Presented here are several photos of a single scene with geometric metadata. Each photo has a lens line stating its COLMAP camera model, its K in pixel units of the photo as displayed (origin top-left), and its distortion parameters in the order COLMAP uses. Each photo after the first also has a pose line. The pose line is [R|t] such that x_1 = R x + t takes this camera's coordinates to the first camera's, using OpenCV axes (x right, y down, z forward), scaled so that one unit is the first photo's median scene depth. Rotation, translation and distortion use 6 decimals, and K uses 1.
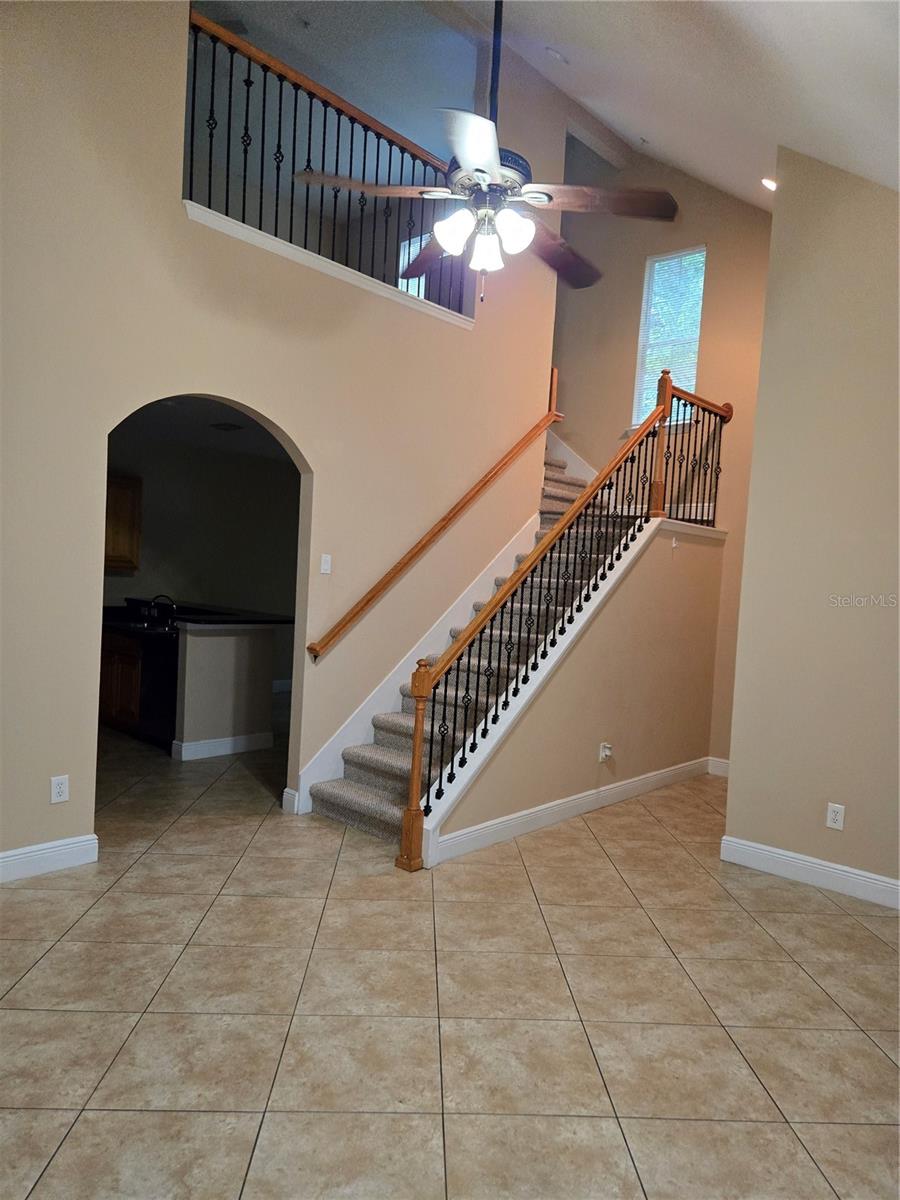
lens RADIAL K [[777.8, 0, 450.0], [0, 777.8, 600.0], [0, 0, 1]] dist [0.005179, 0.000381]
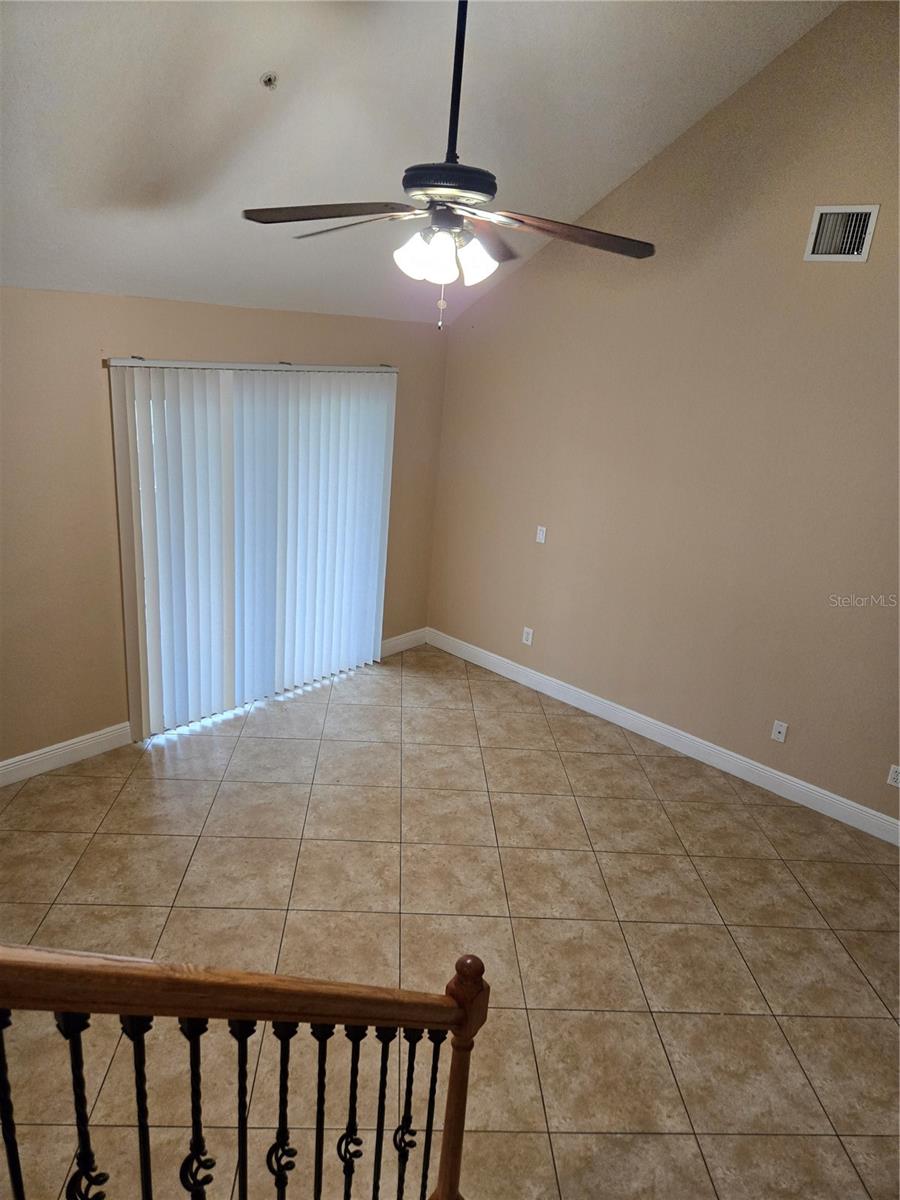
lens RADIAL K [[777.8, 0, 450.0], [0, 777.8, 600.0], [0, 0, 1]] dist [0.005179, 0.000381]
pose [[-0.990111, -0.124907, -0.063864, 0.053453], [-0.139661, 0.920560, 0.364778, -0.444508], [0.013227, 0.370090, -0.928902, 2.091573]]
